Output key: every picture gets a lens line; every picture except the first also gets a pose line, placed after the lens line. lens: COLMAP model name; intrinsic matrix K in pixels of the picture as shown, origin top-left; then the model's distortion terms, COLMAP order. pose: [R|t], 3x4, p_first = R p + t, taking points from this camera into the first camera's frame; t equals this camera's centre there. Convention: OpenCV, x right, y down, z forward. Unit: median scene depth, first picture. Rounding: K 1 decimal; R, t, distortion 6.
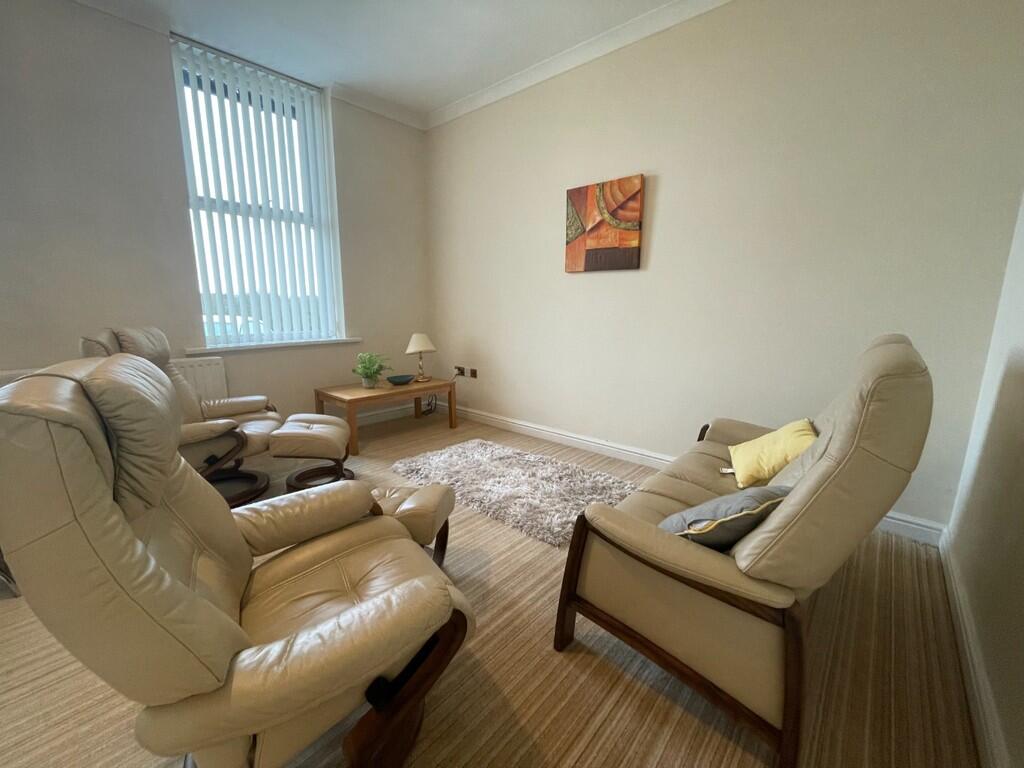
lens RADIAL K [[416.9, 0, 509.9], [0, 416.9, 382.0], [0, 0, 1]] dist [-0.000099, -0.000001]
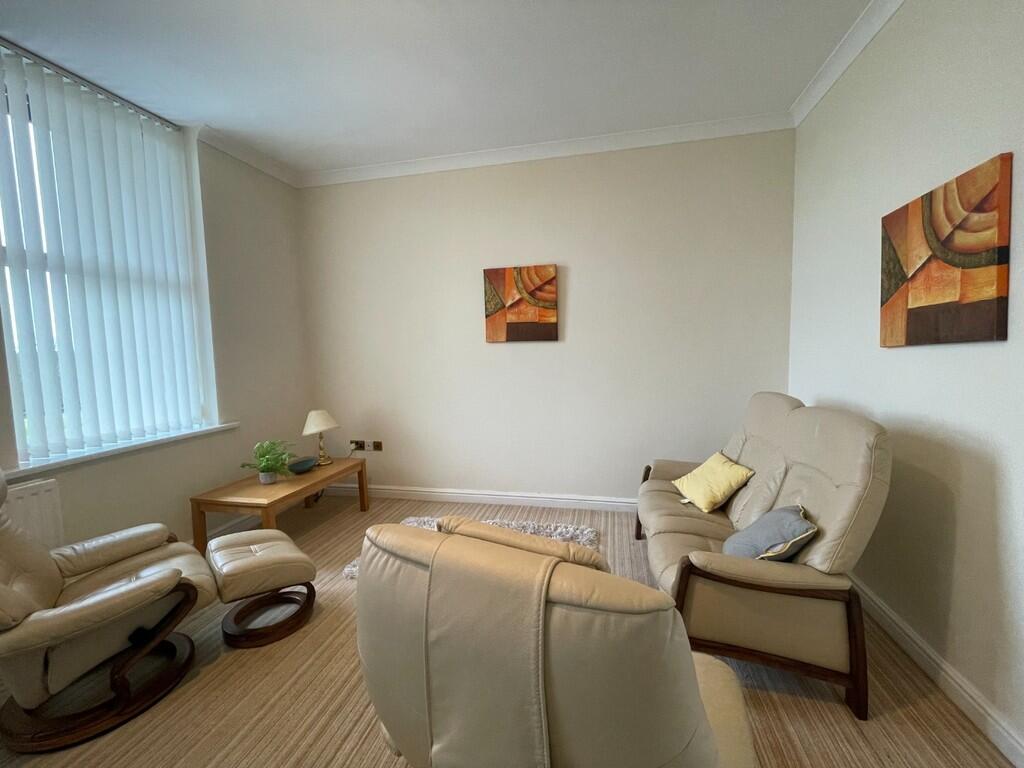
lens RADIAL K [[416.9, 0, 509.9], [0, 416.9, 382.0], [0, 0, 1]] dist [-0.000099, -0.000001]
pose [[0.876355, -0.067907, 0.476855, -0.359477], [0.117796, 0.990165, -0.075478, -0.078773], [-0.467040, 0.122318, 0.875735, 0.044140]]
